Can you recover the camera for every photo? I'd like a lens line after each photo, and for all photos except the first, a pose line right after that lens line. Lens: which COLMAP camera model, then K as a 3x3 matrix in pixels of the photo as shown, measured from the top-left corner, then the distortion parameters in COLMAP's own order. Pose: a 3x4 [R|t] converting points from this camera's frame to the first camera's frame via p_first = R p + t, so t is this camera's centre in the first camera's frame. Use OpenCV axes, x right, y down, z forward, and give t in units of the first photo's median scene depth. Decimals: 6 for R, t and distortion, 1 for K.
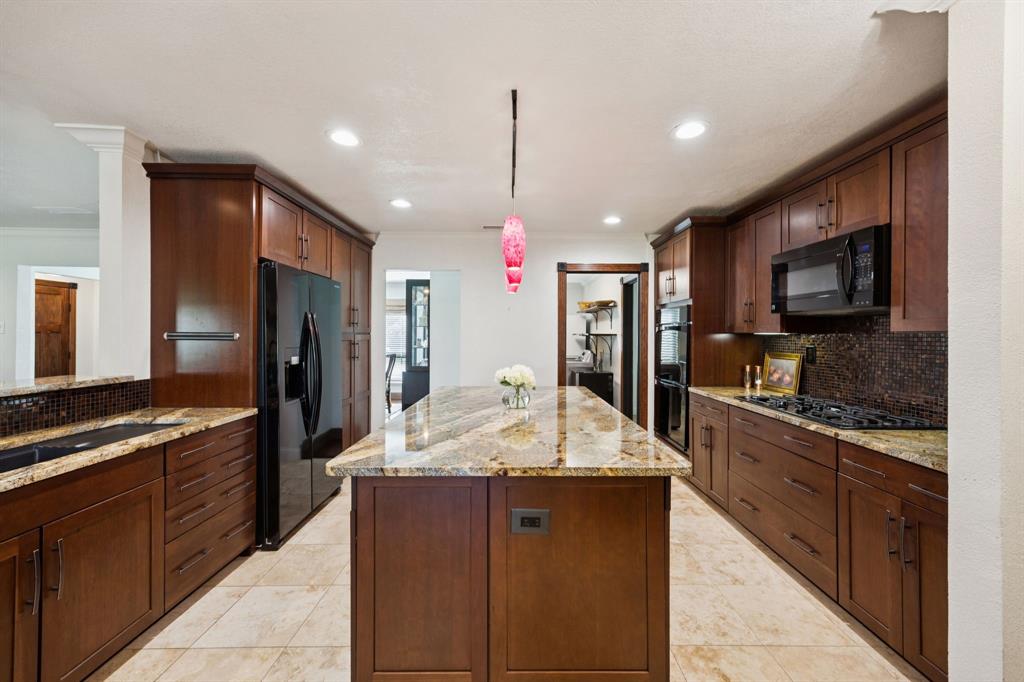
lens RADIAL K [[389.3, 0, 514.2], [0, 389.3, 335.7], [0, 0, 1]] dist [-0.001953, -0.001146]
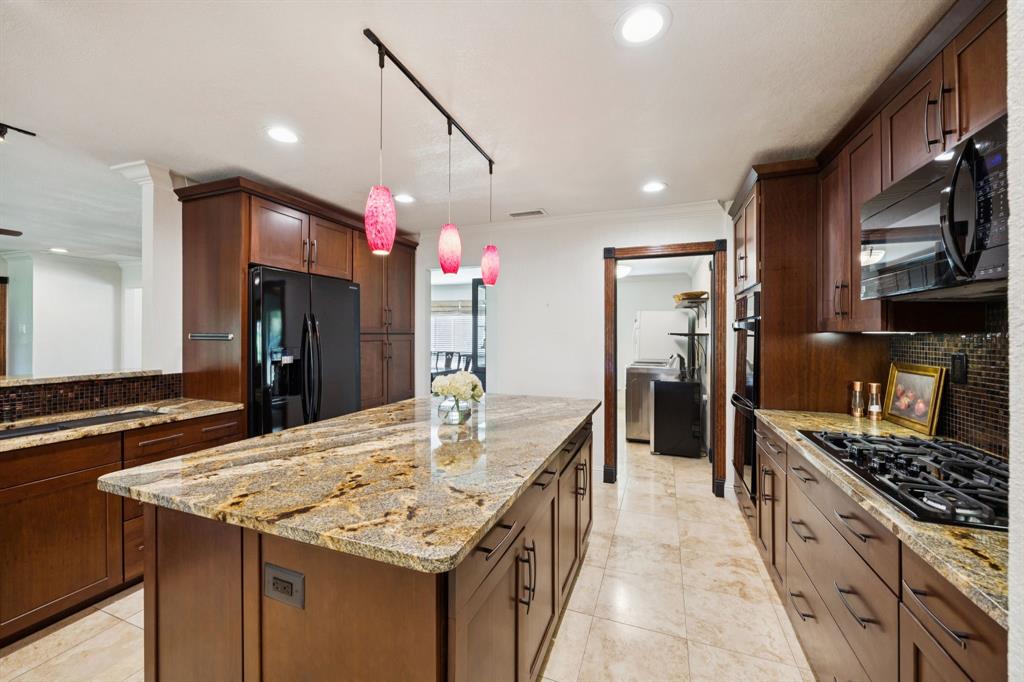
lens RADIAL K [[389.3, 0, 512.1], [0, 389.3, 336.3], [0, 0, 1]] dist [-0.001953, -0.001146]
pose [[0.932784, 0.000355, -0.360436, 0.346520], [0.000839, 0.999995, 0.003154, -0.001980], [0.360435, -0.003245, 0.932779, 0.220261]]
